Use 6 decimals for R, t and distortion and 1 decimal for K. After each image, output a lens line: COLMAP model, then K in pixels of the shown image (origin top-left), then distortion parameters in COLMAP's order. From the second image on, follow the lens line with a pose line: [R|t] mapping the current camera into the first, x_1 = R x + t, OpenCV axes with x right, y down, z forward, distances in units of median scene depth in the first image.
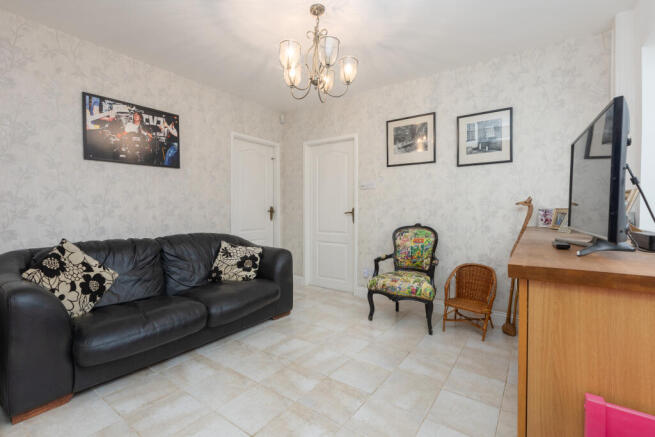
lens RADIAL K [[300.1, 0, 323.3], [0, 300.1, 214.1], [0, 0, 1]] dist [-0.003461, 0.000624]
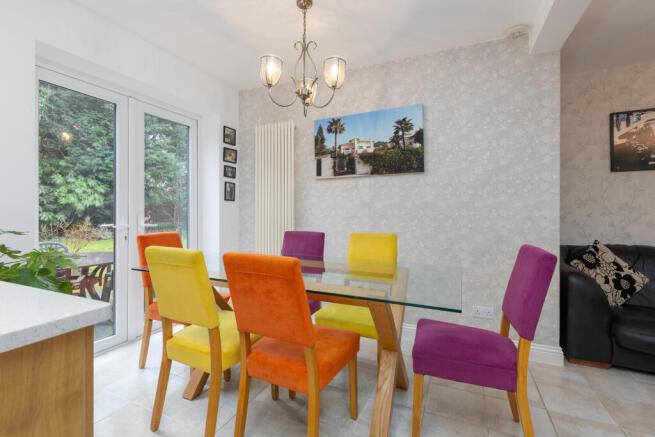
lens RADIAL K [[300.1, 0, 323.1], [0, 300.1, 207.7], [0, 0, 1]] dist [-0.003461, 0.000624]
pose [[0.195936, 0.001529, -0.980615, 0.099000], [-0.021832, 0.999758, -0.002804, -0.018687], [0.980374, 0.021958, 0.195922, -0.280358]]
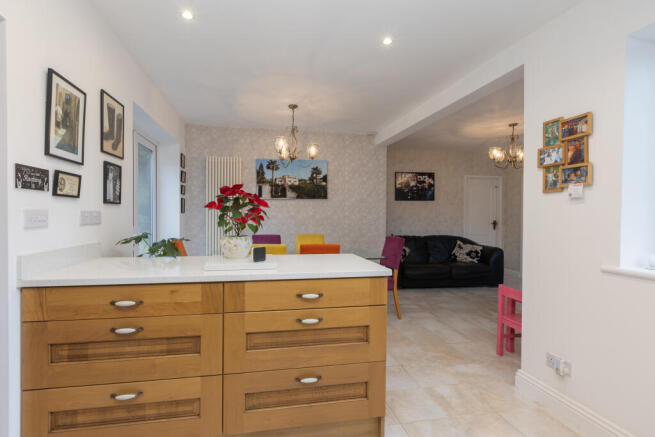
lens RADIAL K [[300.1, 0, 297.9], [0, 300.1, 216.2], [0, 0, 1]] dist [-0.003461, 0.000624]
pose [[0.691741, 0.016278, -0.721962, 0.347819], [-0.022397, 0.999749, 0.001082, -0.042868], [0.721798, 0.015421, 0.691932, -1.102313]]
